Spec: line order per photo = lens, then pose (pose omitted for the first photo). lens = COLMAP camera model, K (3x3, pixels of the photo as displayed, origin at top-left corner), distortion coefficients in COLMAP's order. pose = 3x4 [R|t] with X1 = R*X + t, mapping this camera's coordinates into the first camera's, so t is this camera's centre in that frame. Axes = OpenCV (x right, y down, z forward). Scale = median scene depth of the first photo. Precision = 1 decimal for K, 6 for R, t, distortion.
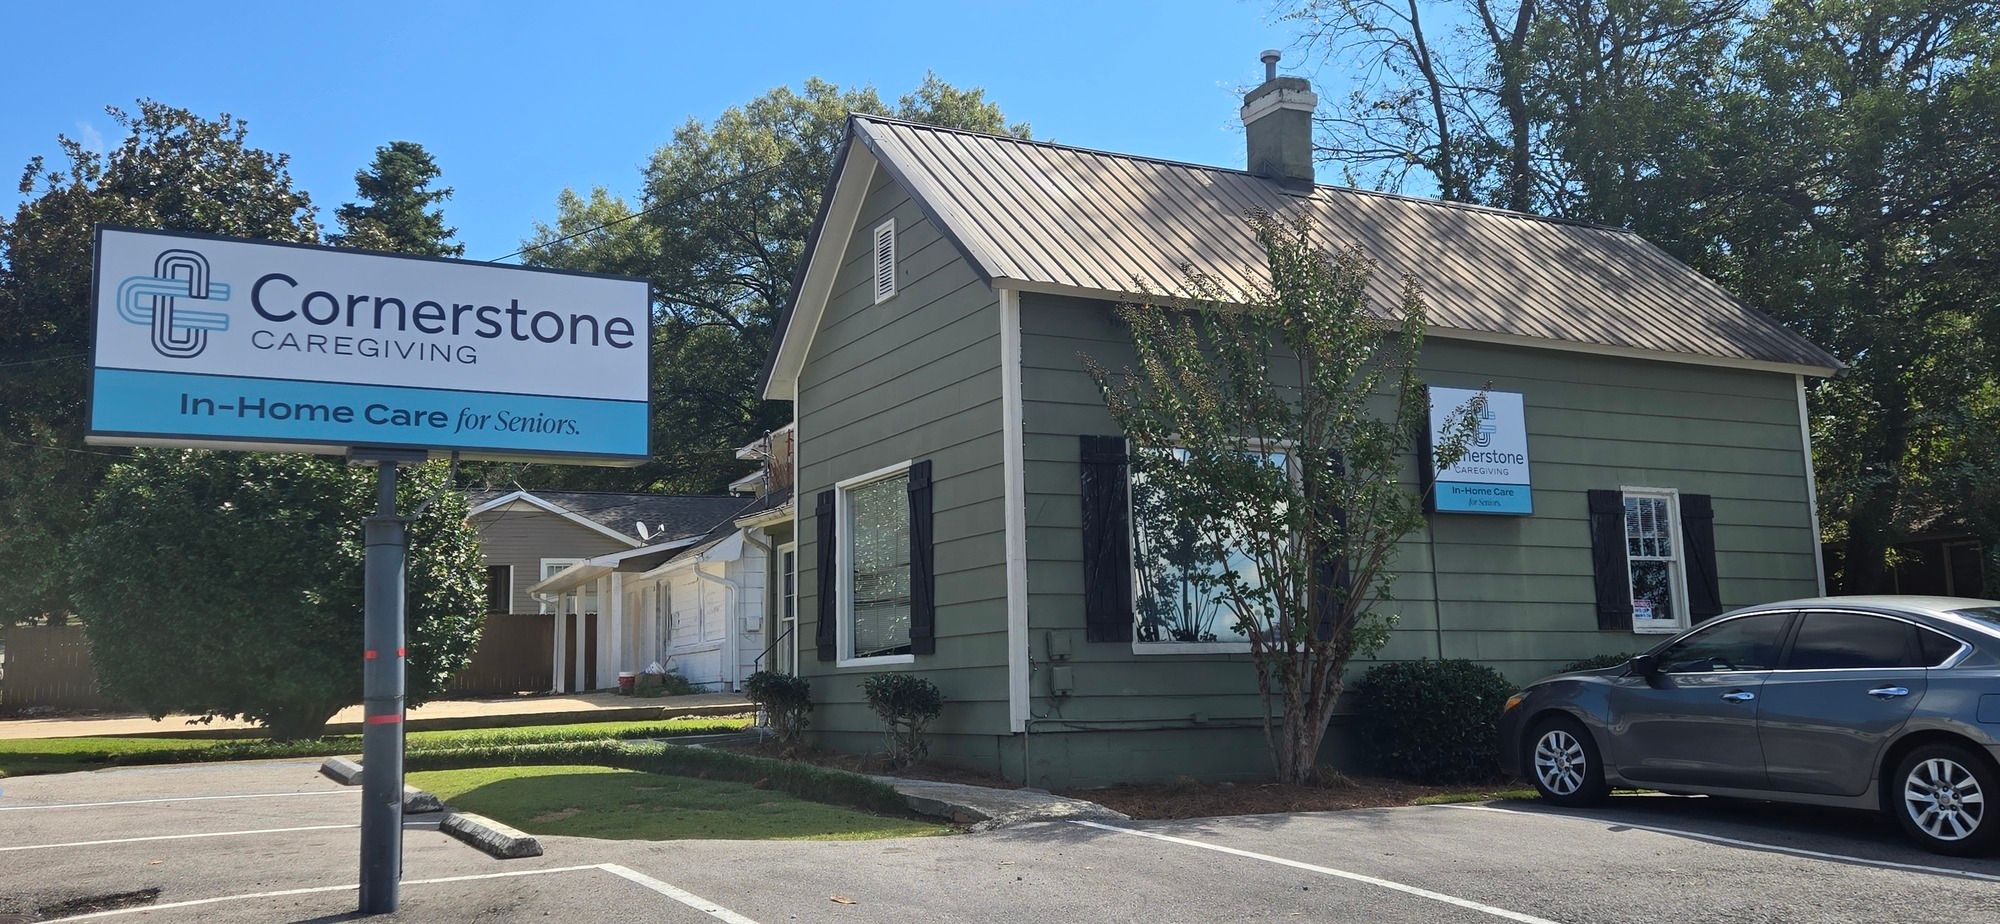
lens RADIAL K [[1483.1, 0, 1000.0], [0, 1483.1, 462.0], [0, 0, 1]] dist [0.004789, 0.000286]
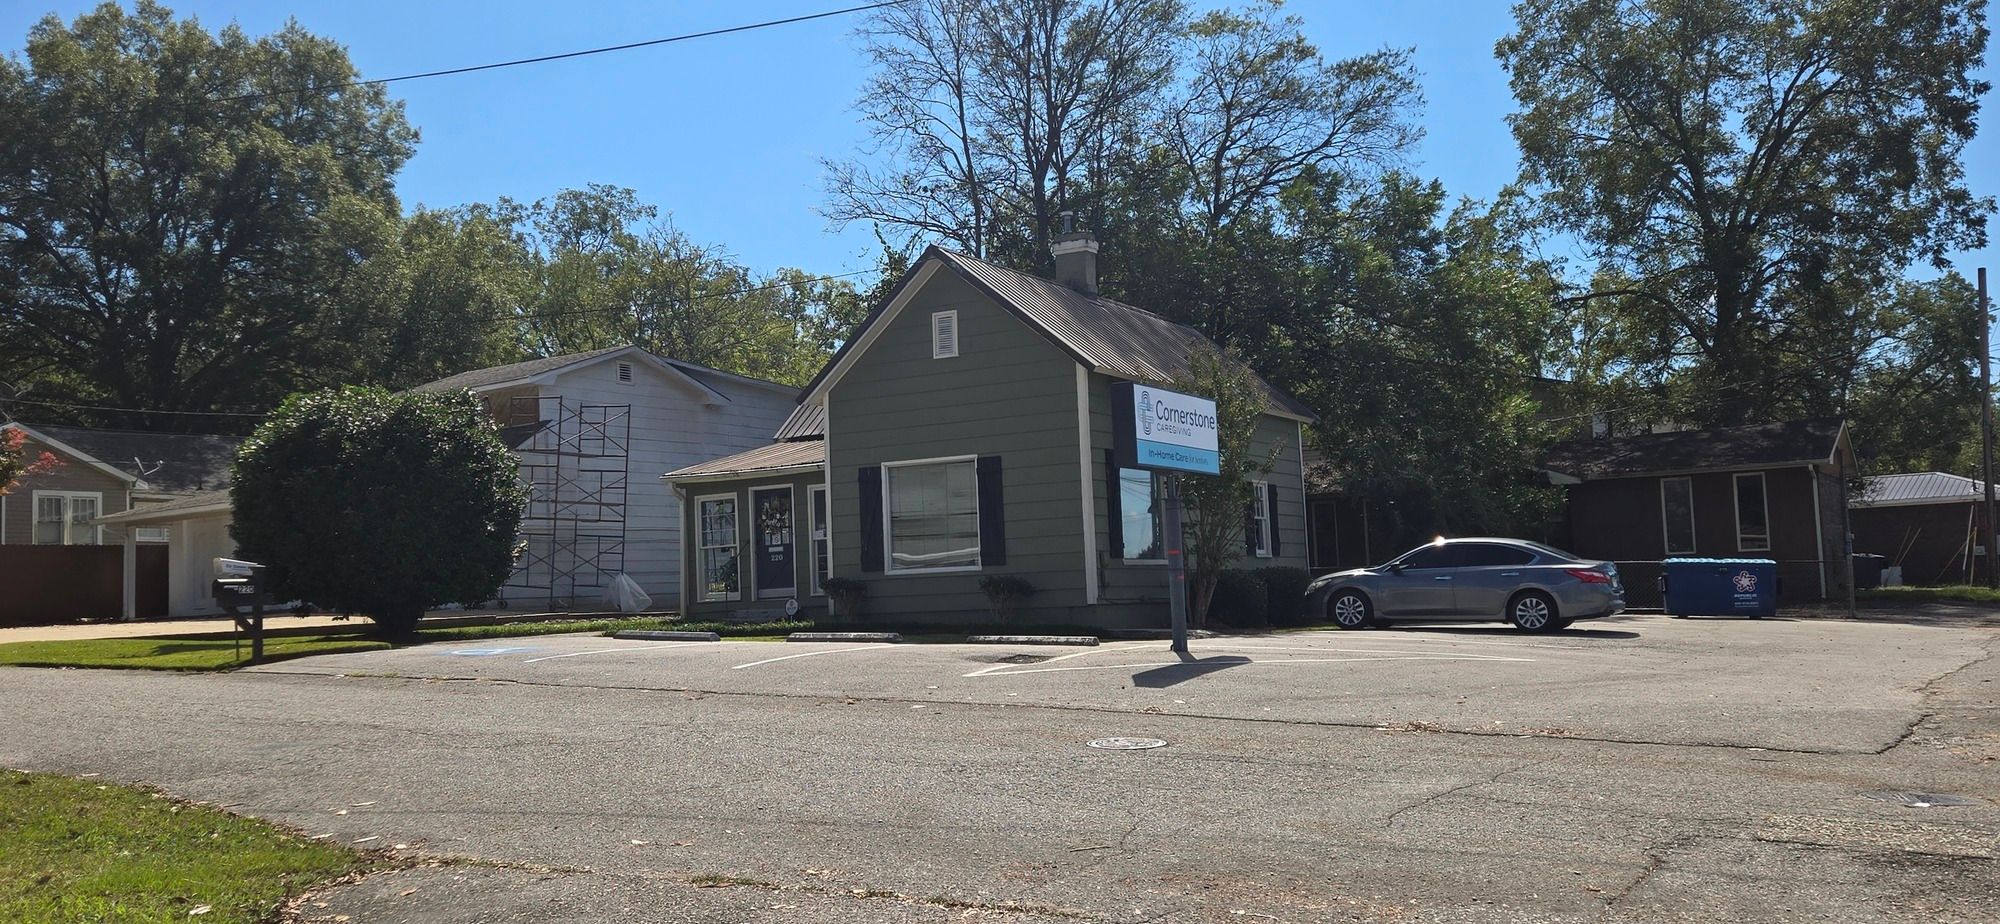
lens RADIAL K [[1252.5, 0, 1000.0], [0, 1252.5, 462.0], [0, 0, 1]] dist [-0.001038, 0.000037]
pose [[0.890544, 0.041338, 0.453015, -0.702954], [-0.054124, 0.998417, 0.015291, -0.016623], [-0.451666, -0.038136, 0.891372, -0.322886]]
